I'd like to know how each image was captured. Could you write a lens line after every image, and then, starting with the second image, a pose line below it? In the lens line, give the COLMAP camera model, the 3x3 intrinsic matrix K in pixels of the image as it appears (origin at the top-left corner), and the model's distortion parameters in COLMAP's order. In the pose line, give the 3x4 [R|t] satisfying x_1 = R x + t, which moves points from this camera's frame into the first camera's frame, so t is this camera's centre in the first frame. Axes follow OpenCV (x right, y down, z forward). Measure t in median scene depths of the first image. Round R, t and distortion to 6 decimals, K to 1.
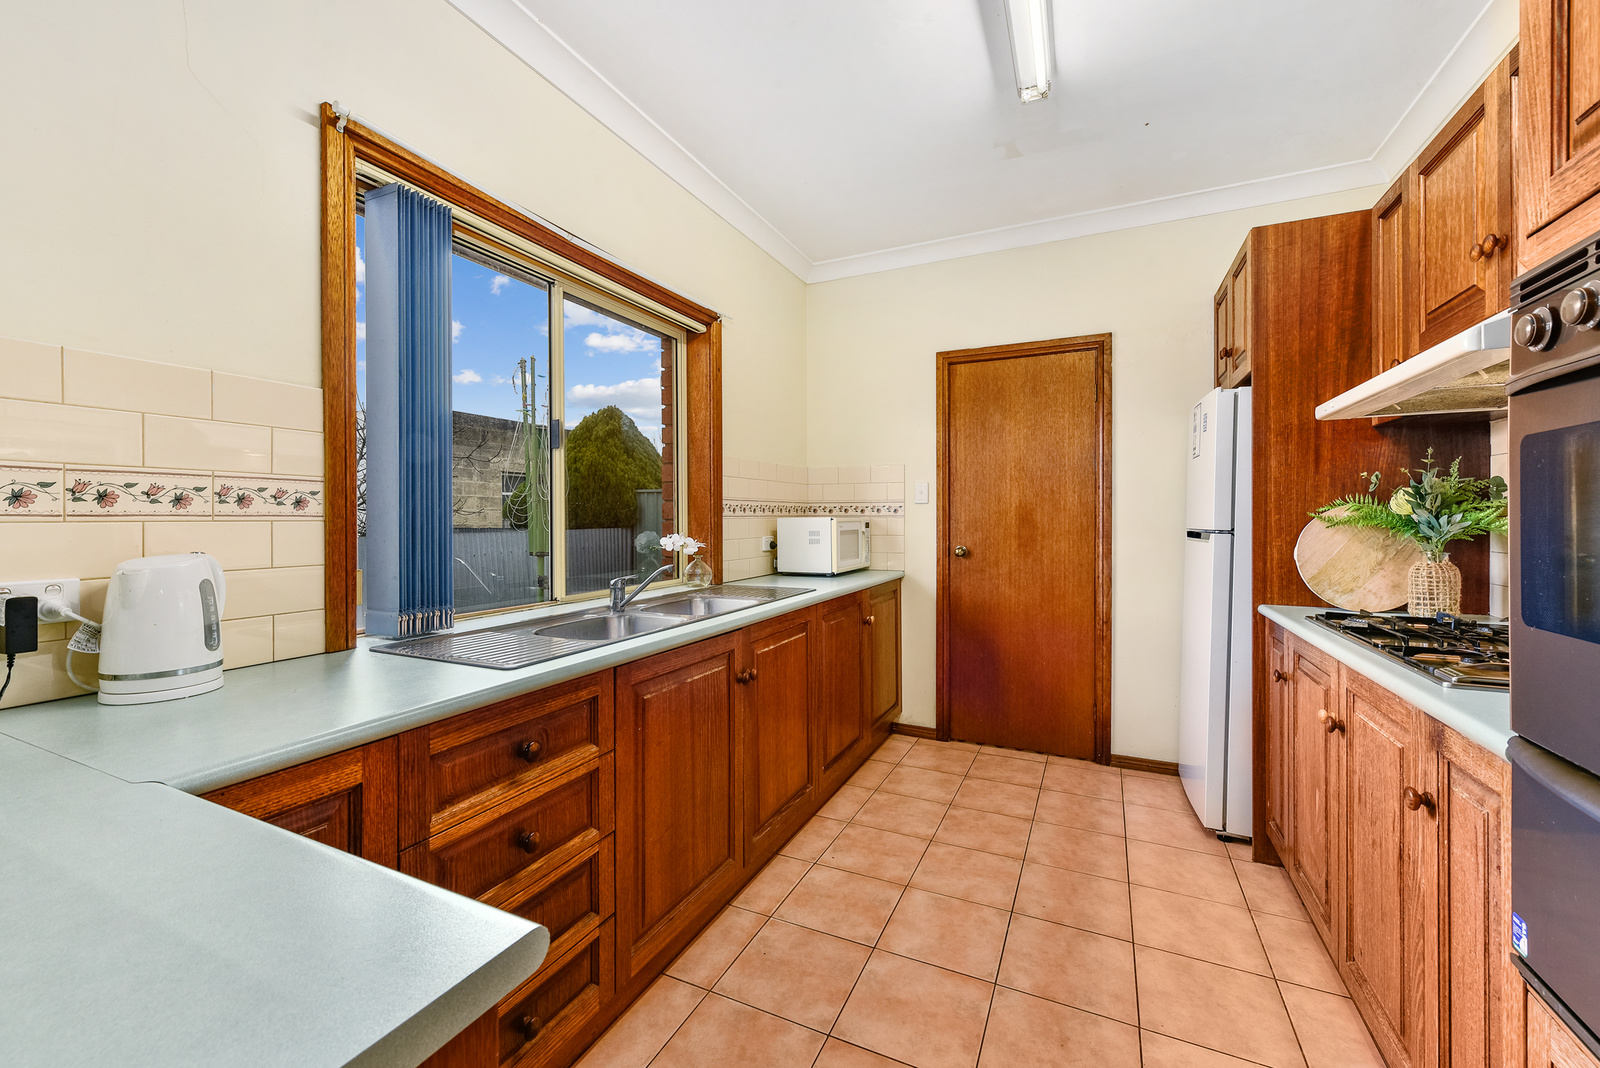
lens RADIAL K [[639.4, 0, 801.2], [0, 639.4, 523.1], [0, 0, 1]] dist [0.005699, -0.001756]
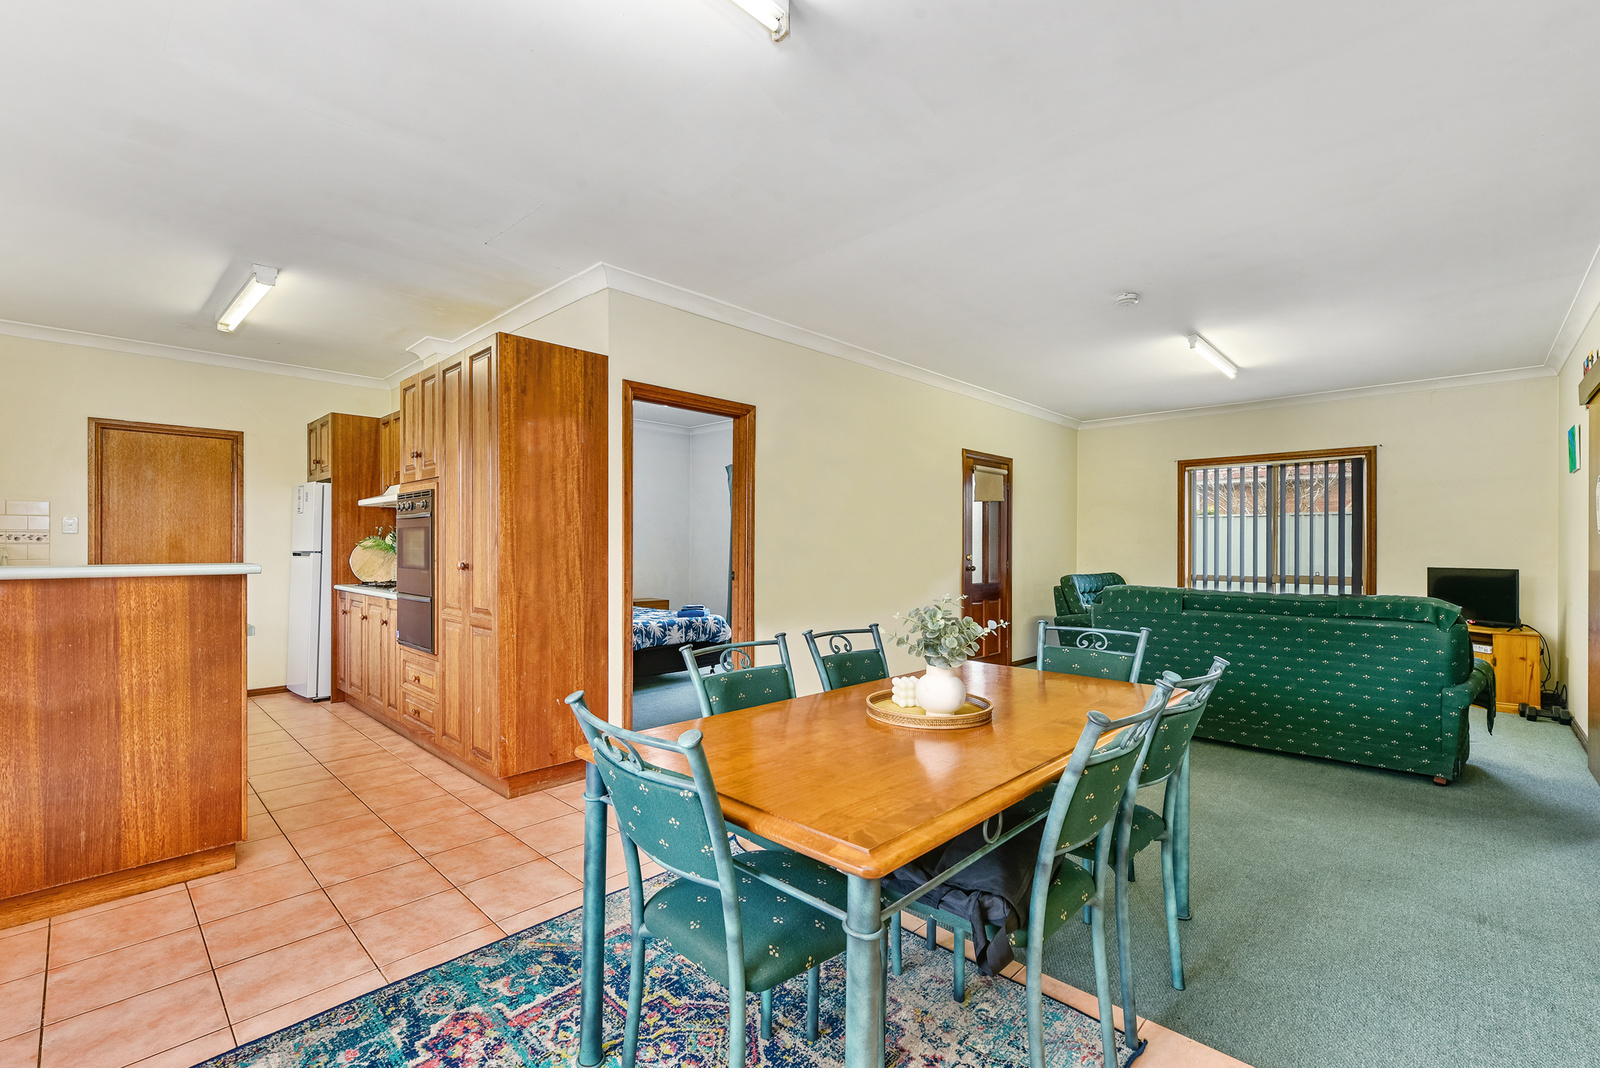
lens RADIAL K [[683.8, 0, 807.5], [0, 683.8, 540.1], [0, 0, 1]] dist [-0.002990, -0.000407]
pose [[0.314560, 0.009153, 0.949194, -0.922292], [0.006219, 0.999912, -0.011703, 0.010620], [-0.949217, 0.009585, 0.314475, -1.178781]]
